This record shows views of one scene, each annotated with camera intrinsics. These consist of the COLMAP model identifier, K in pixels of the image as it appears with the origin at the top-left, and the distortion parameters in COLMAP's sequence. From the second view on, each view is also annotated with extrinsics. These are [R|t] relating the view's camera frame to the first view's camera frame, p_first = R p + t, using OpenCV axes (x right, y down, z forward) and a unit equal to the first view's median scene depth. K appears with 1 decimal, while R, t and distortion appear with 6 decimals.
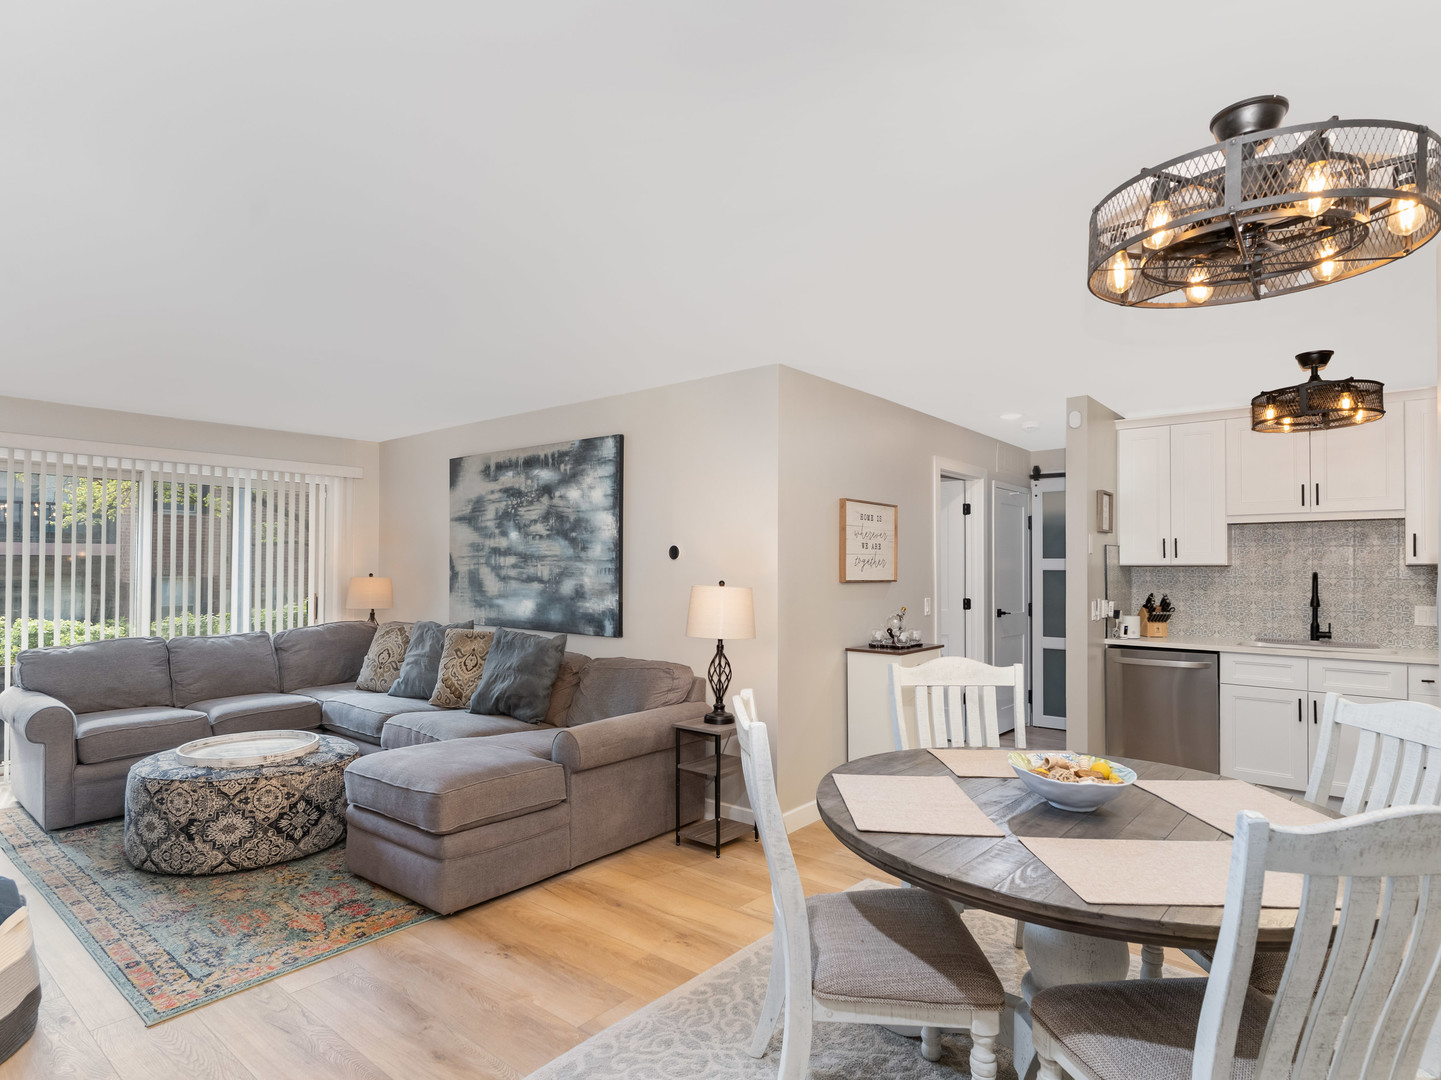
lens RADIAL K [[789.5, 0, 714.9], [0, 789.5, 551.1], [0, 0, 1]] dist [0.000584, -0.001522]
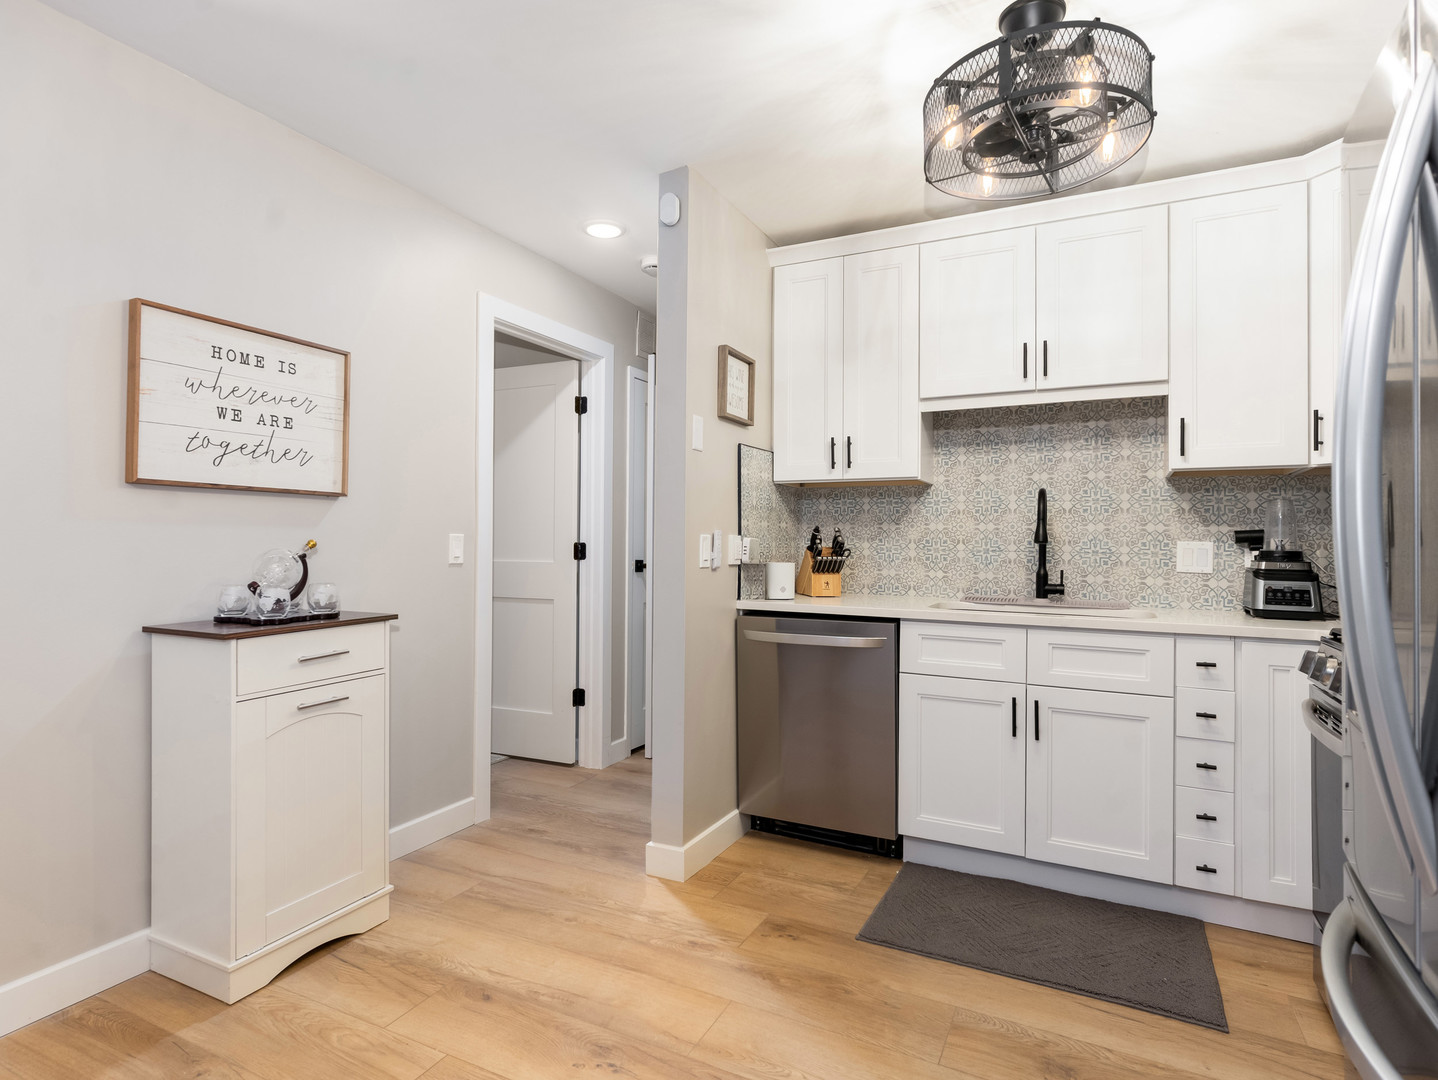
lens RADIAL K [[787.9, 0, 738.5], [0, 787.9, 529.0], [0, 0, 1]] dist [0.000584, -0.001522]
pose [[0.972723, 0.009593, 0.231772, 0.363012], [-0.010828, 0.999933, 0.004054, 0.055474], [-0.231718, -0.006453, 0.972762, 0.425837]]
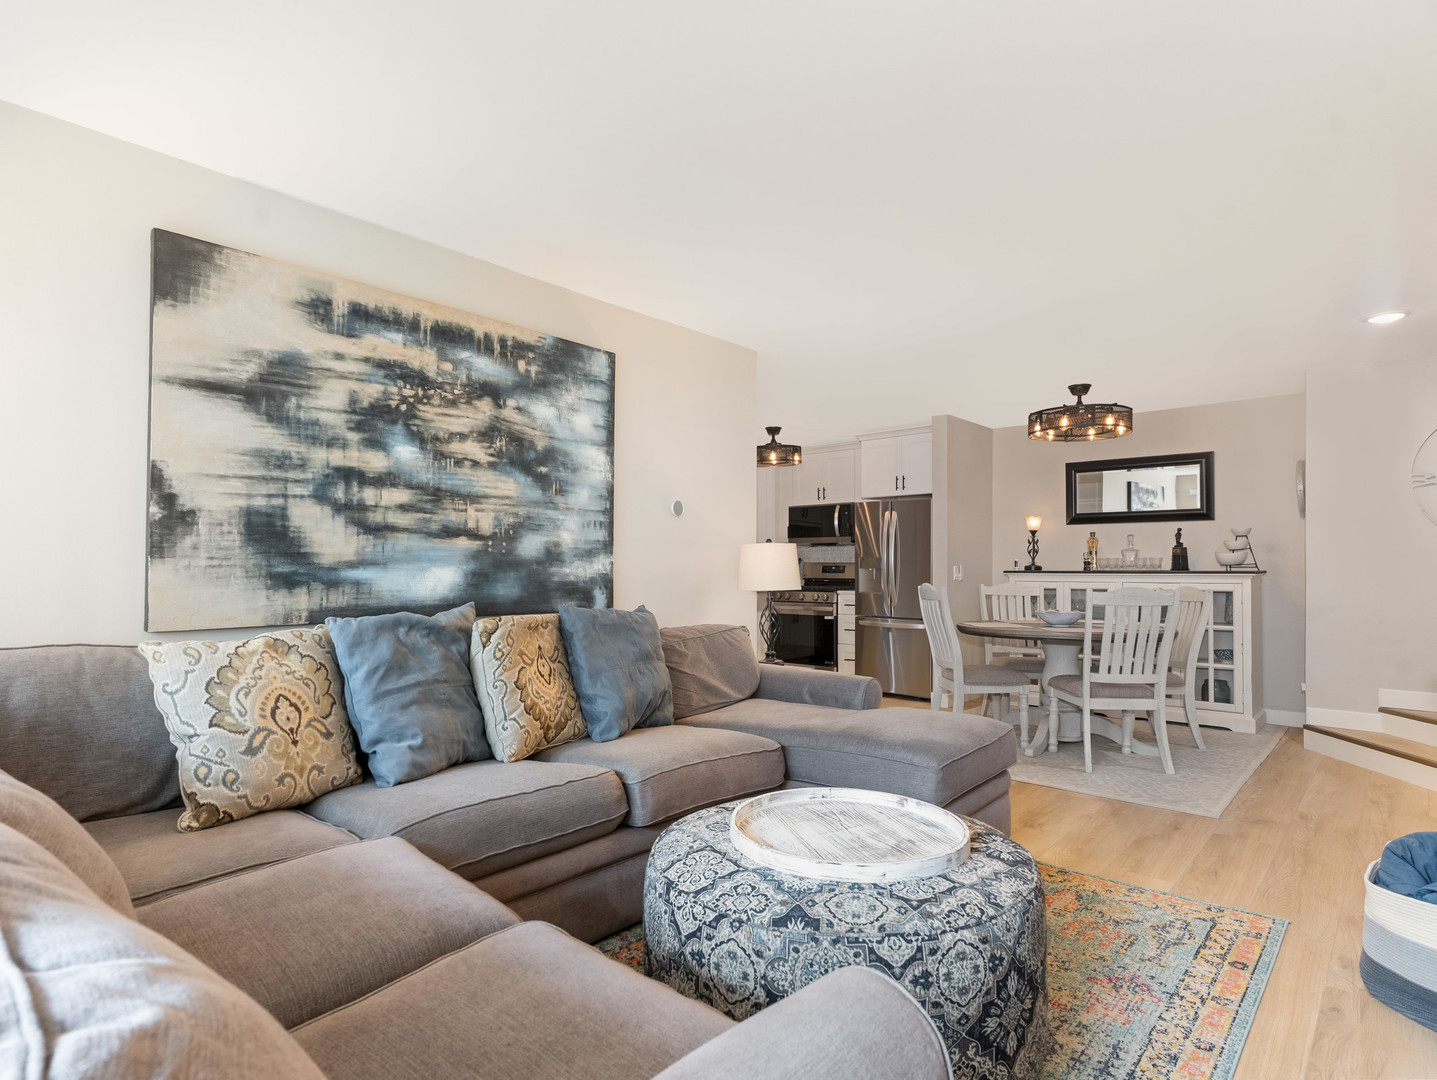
lens RADIAL K [[787.3, 0, 711.1], [0, 787.3, 548.7], [0, 0, 1]] dist [0.000584, -0.001522]
pose [[0.031324, 0.017259, 0.999360, -0.861570], [-0.019840, 0.999665, -0.016642, 0.056852], [-0.999312, -0.019306, 0.031656, 0.831110]]
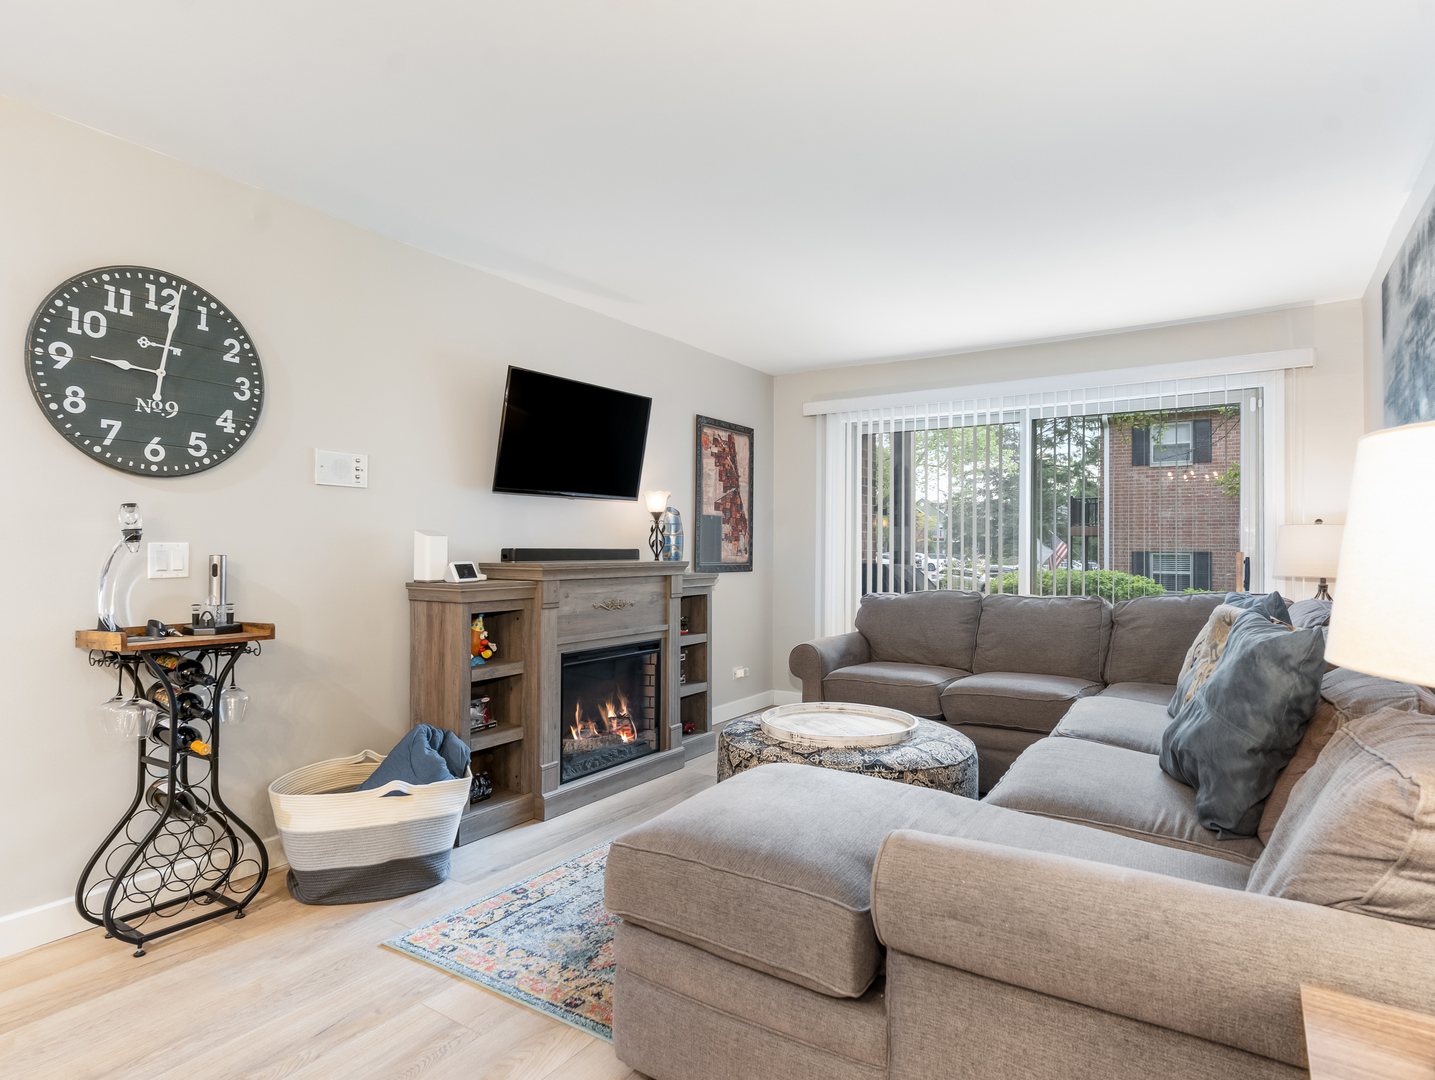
lens RADIAL K [[786.2, 0, 712.1], [0, 786.2, 544.0], [0, 0, 1]] dist [0.000584, -0.001522]
pose [[0.106770, -0.010126, -0.994232, 0.138542], [0.015719, 0.999840, -0.008495, 0.057818], [0.994160, -0.014721, 0.106912, 0.612835]]
